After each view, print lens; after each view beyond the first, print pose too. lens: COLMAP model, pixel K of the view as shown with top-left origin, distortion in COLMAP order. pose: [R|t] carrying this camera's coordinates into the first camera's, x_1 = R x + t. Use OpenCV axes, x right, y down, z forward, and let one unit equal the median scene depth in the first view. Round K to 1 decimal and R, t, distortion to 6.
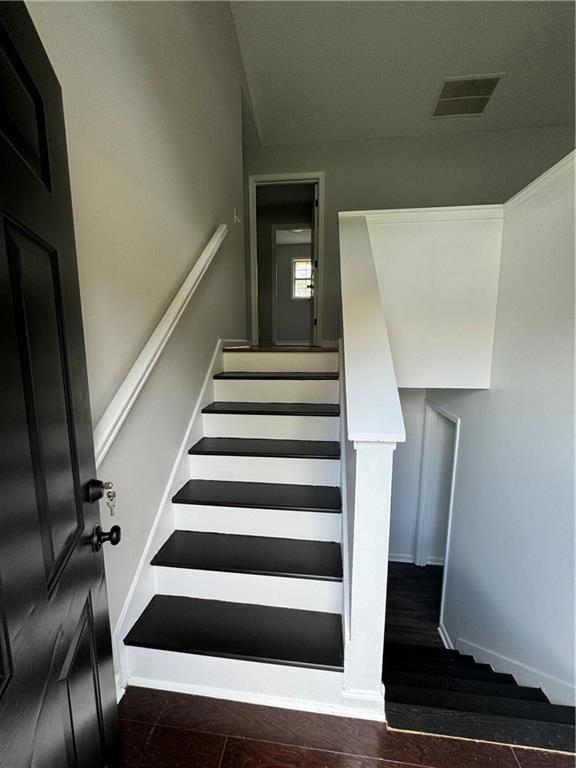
lens RADIAL K [[307.5, 0, 287.5], [0, 307.5, 384.5], [0, 0, 1]] dist [-0.003195, 0.000737]
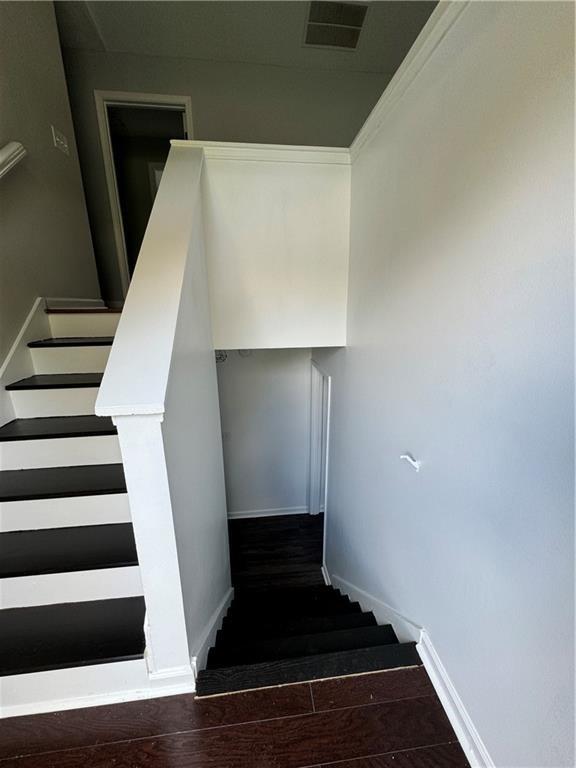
lens RADIAL K [[307.5, 0, 289.8], [0, 307.5, 384.2], [0, 0, 1]] dist [-0.003195, 0.000737]
pose [[0.973842, -0.065523, 0.217575, 0.233929], [0.039806, 0.991909, 0.120547, 0.007958], [-0.223714, -0.108733, 0.968571, 0.043389]]
